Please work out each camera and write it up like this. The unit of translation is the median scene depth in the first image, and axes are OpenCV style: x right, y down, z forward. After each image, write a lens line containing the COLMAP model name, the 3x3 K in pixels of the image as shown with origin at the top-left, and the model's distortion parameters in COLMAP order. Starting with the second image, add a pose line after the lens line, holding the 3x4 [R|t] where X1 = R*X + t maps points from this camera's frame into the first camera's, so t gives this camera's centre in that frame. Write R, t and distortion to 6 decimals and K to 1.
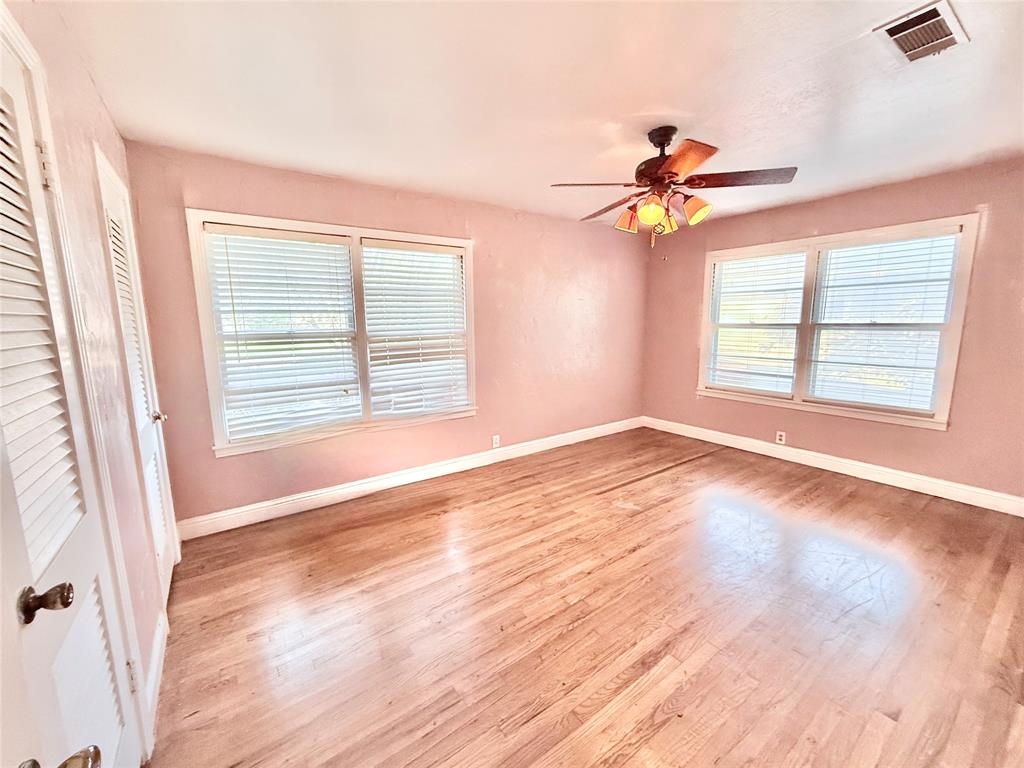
lens RADIAL K [[406.2, 0, 510.5], [0, 406.2, 382.6], [0, 0, 1]] dist [0.001175, 0.000071]
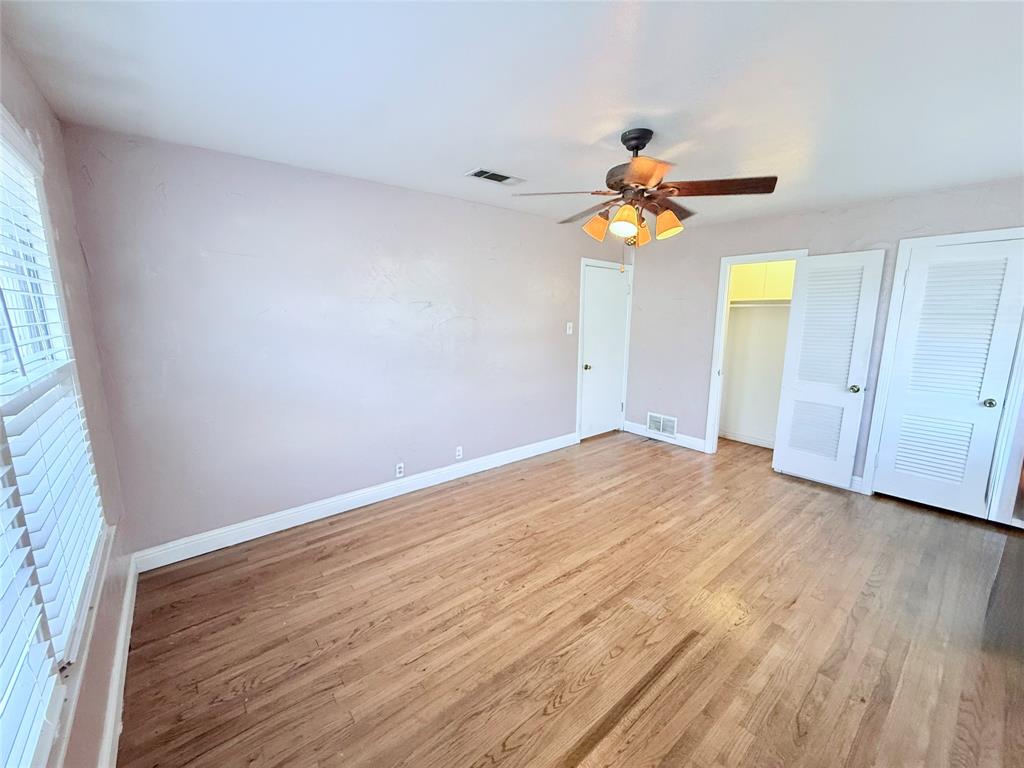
lens RADIAL K [[406.2, 0, 511.5], [0, 406.2, 384.4], [0, 0, 1]] dist [0.001175, 0.000071]
pose [[-0.996993, 0.018257, -0.075315, 0.590907], [-0.006818, 0.947421, 0.319916, -0.295182], [0.077196, 0.319467, -0.944448, 1.616654]]
